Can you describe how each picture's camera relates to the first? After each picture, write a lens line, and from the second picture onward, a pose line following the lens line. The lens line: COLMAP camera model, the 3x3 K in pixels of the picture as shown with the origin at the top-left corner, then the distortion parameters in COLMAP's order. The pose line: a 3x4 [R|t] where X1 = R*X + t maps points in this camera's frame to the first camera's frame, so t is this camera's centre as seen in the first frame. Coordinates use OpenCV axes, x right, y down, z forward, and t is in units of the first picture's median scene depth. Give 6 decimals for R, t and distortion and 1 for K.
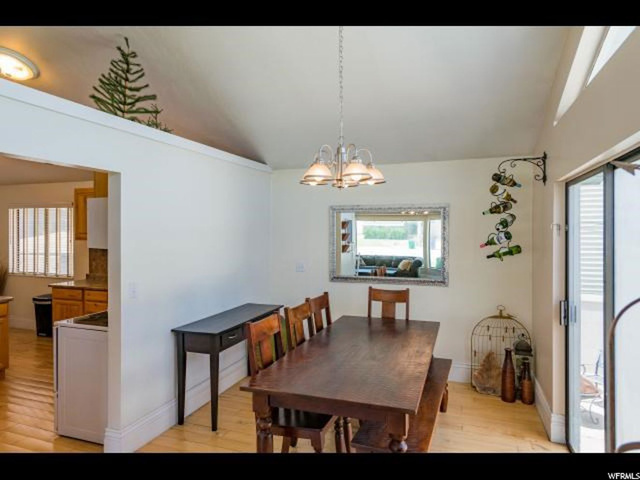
lens RADIAL K [[406.0, 0, 318.8], [0, 406.0, 235.2], [0, 0, 1]] dist [-0.005139, -0.002568]
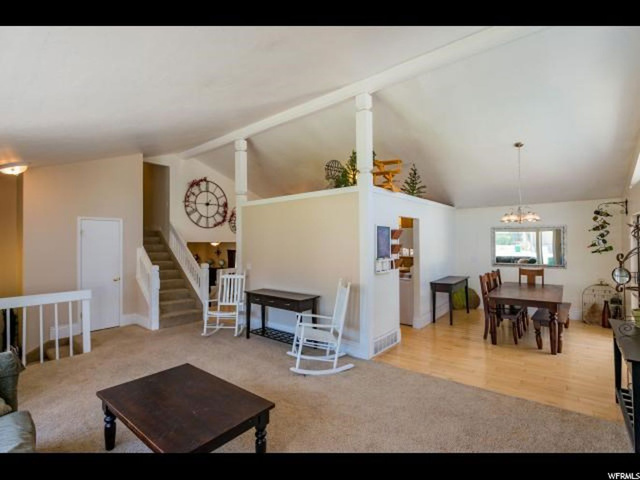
lens RADIAL K [[309.4, 0, 320.0], [0, 309.4, 240.0], [0, 0, 1]] dist [-0.002622, 0.000026]
pose [[0.946417, -0.010706, -0.322769, -0.342140], [0.007966, 0.999920, -0.009809, -0.001680], [0.322848, 0.006712, 0.946427, -0.827761]]
